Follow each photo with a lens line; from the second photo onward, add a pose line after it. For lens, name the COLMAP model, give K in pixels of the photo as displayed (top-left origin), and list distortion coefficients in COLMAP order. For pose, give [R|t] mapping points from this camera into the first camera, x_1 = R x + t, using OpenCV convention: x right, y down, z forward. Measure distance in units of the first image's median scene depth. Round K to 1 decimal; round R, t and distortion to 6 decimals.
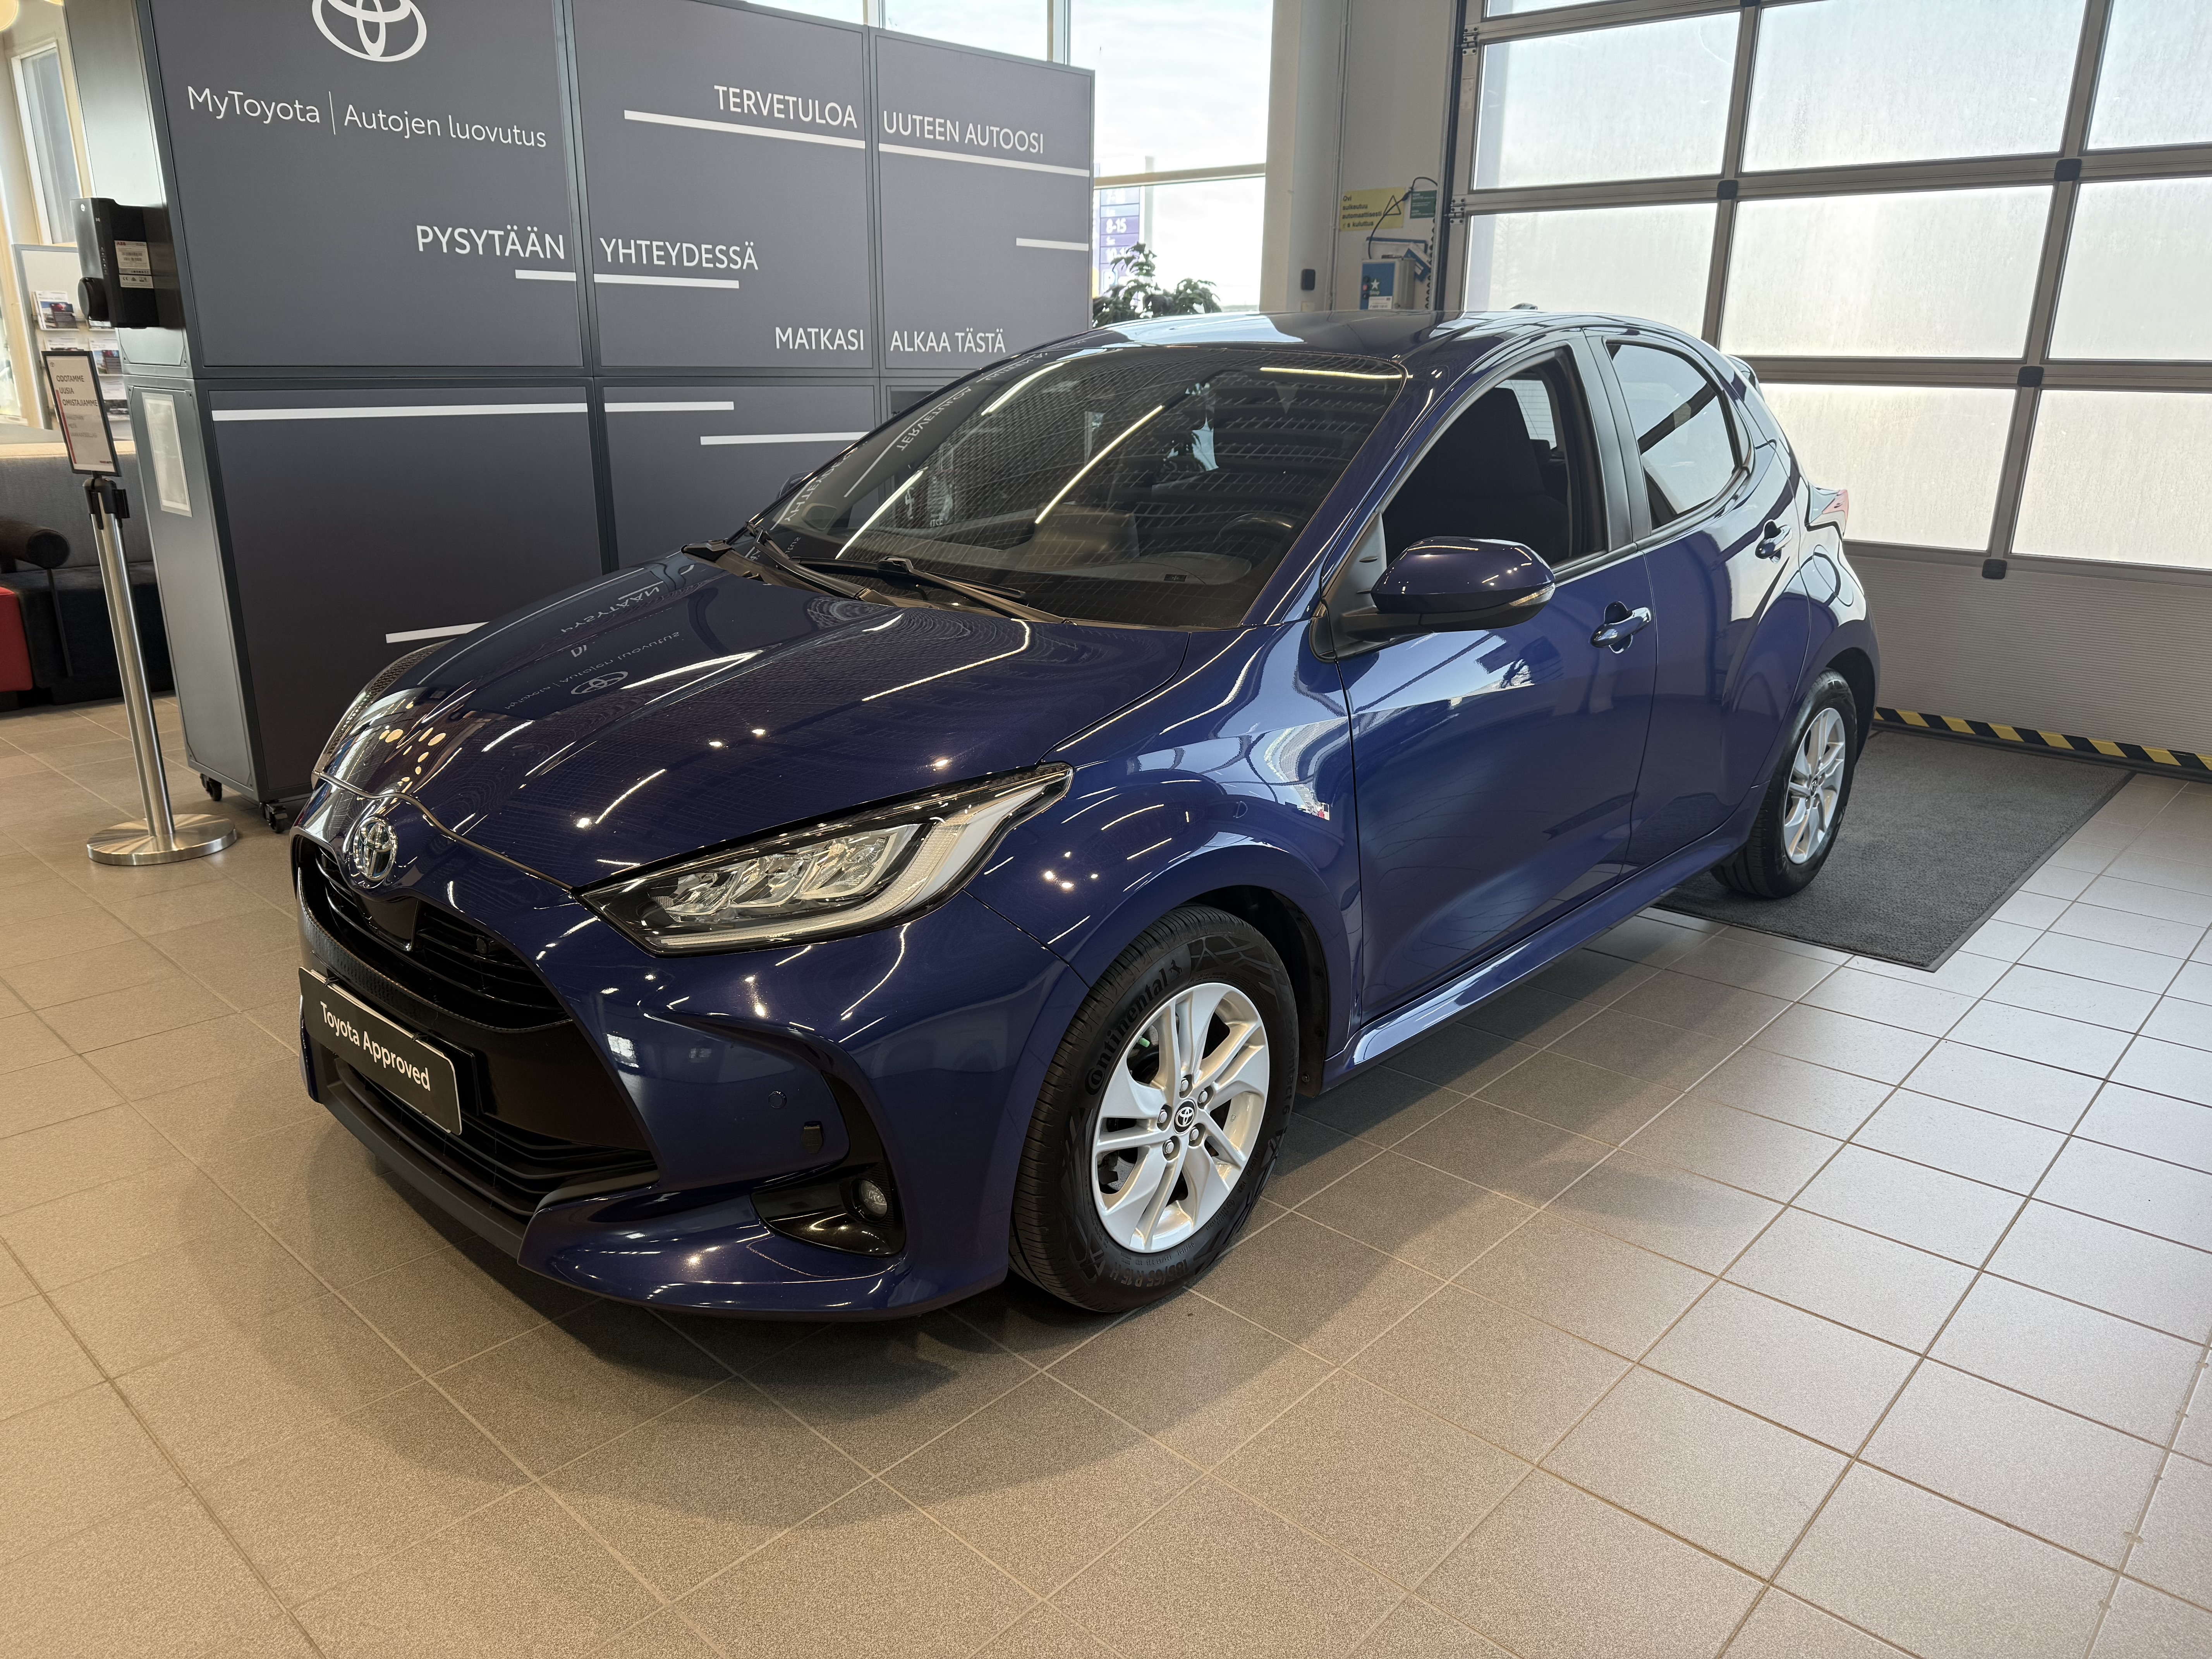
lens RADIAL K [[1562.0, 0, 1138.9], [0, 1562.0, 843.6], [0, 0, 1]] dist [-0.029693, 0.005440]
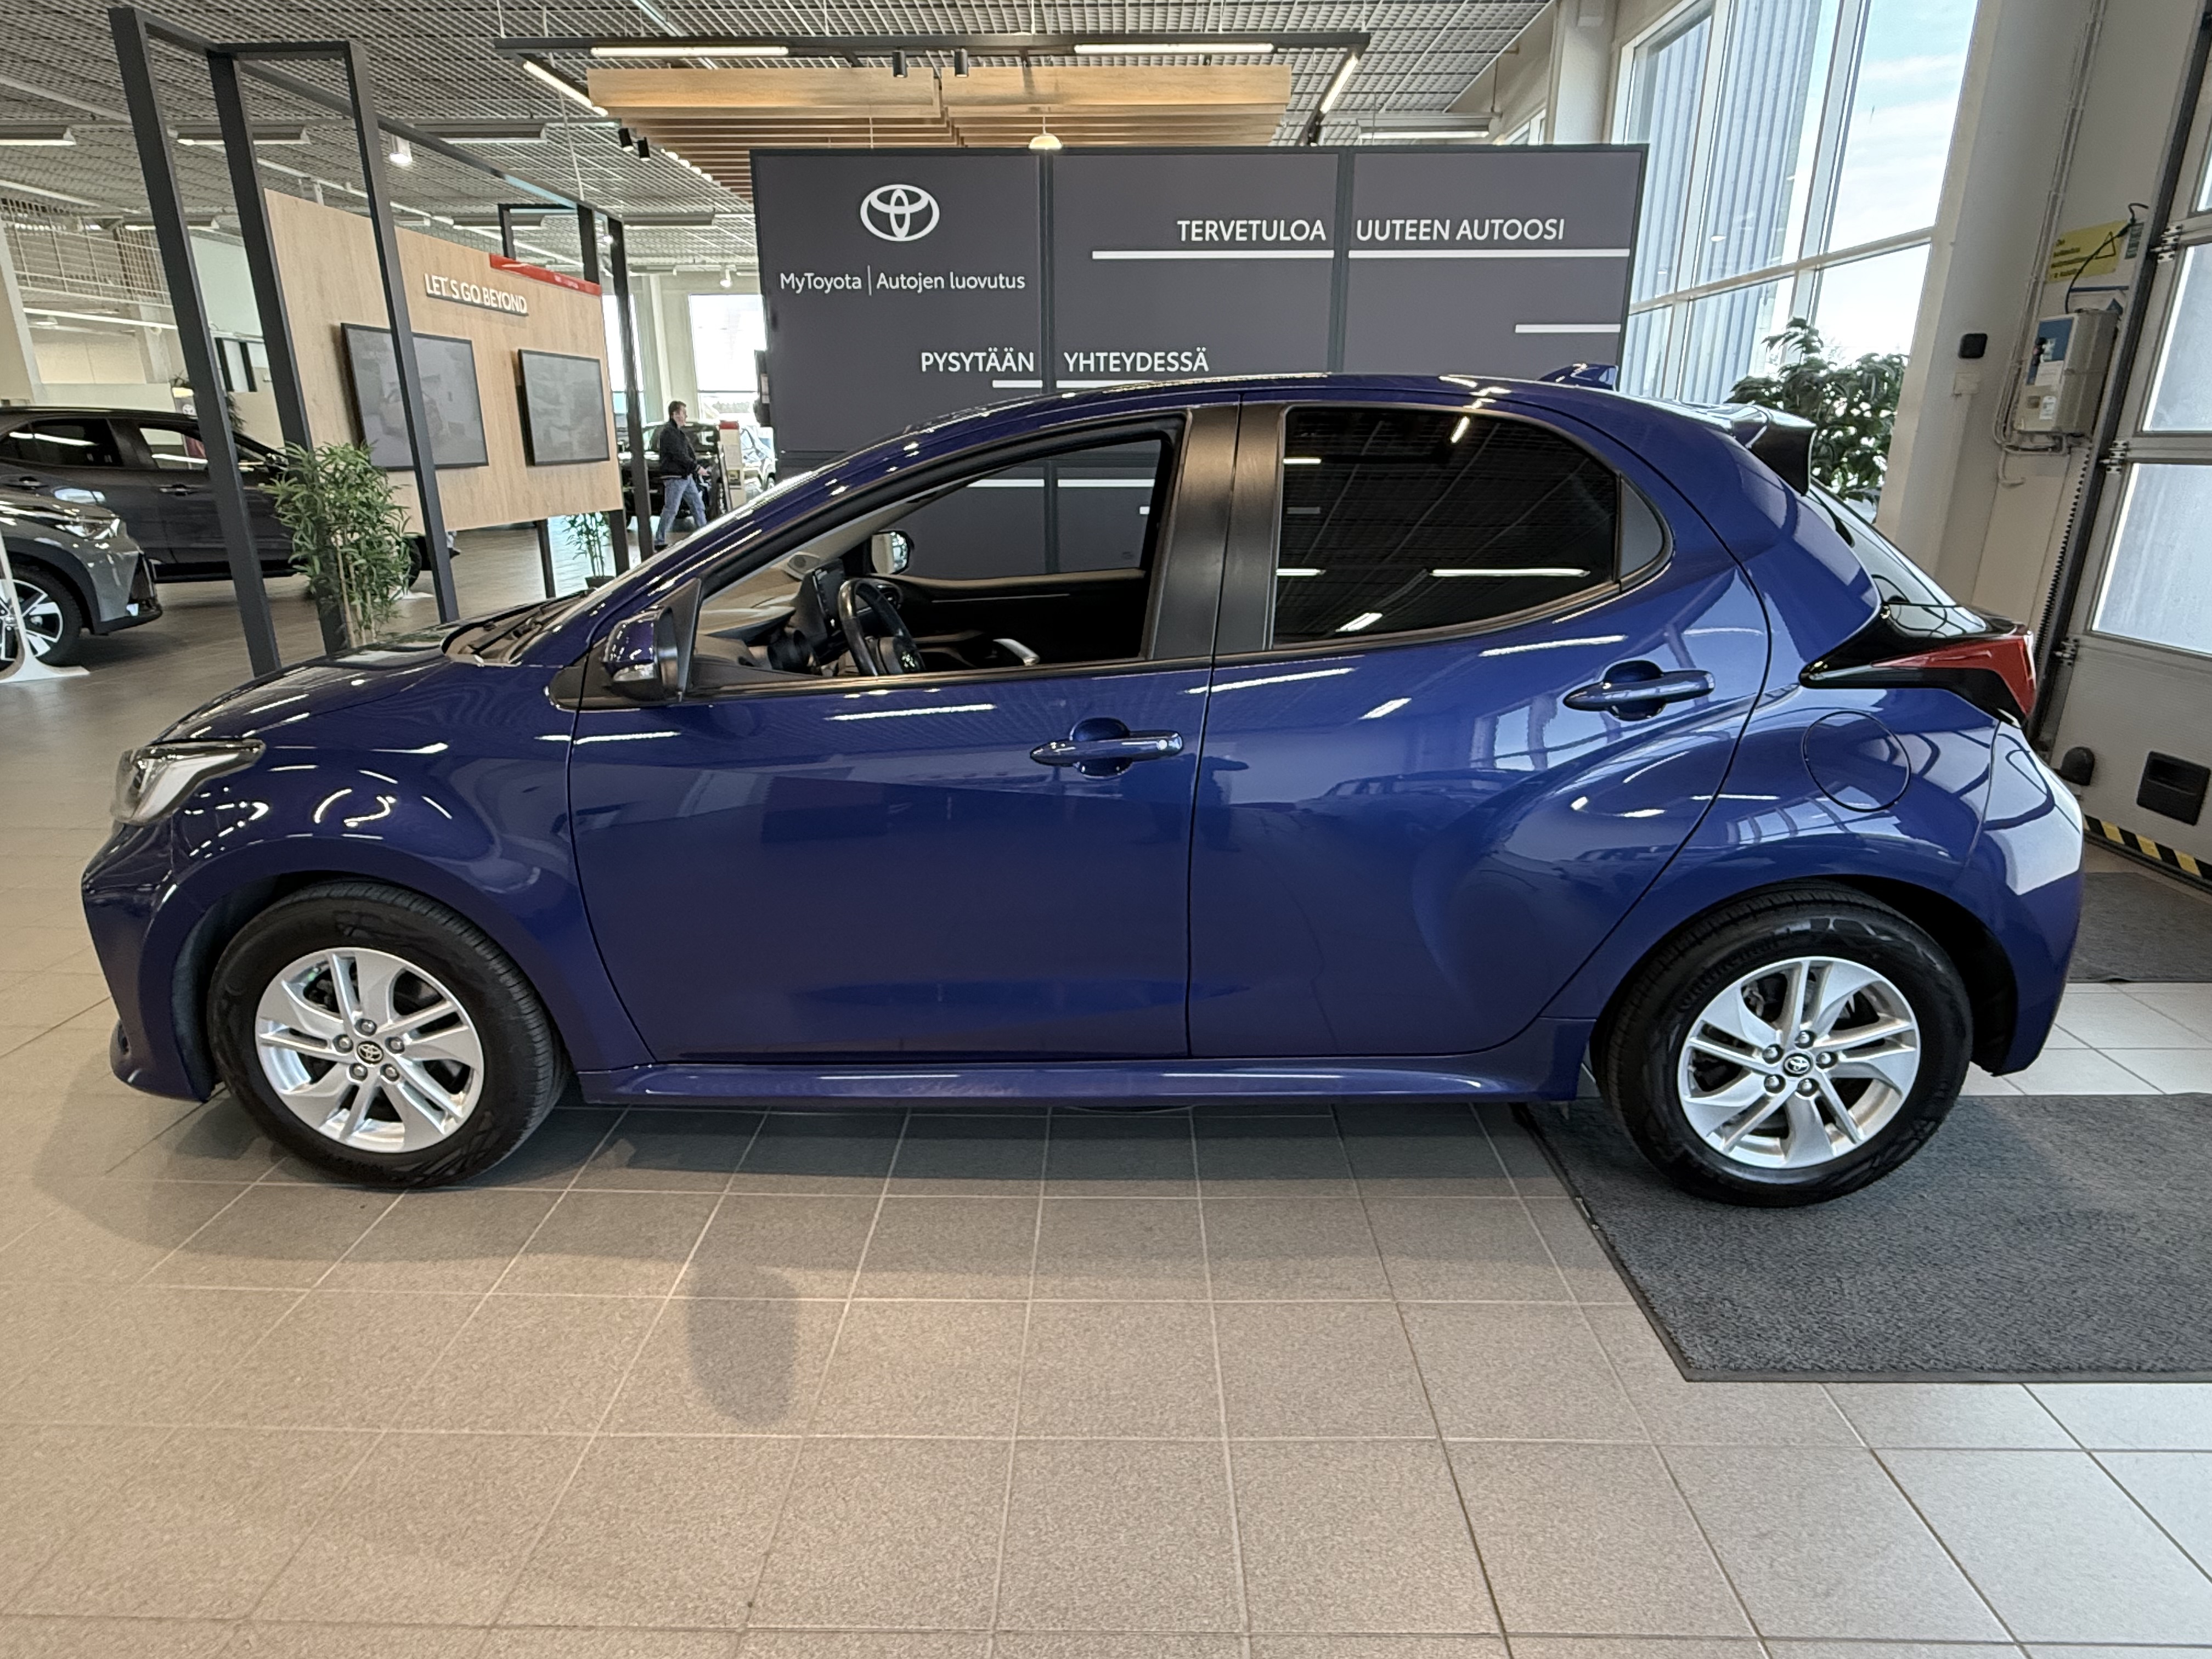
lens RADIAL K [[1249.3, 0, 1106.0], [0, 1249.3, 829.5], [0, 0, 1]] dist [-0.022100, 0.008950]
pose [[0.654805, 0.213767, -0.724938, 0.496109], [-0.215227, 0.972195, 0.092273, -0.099041], [0.724506, 0.095605, 0.682606, 0.328211]]
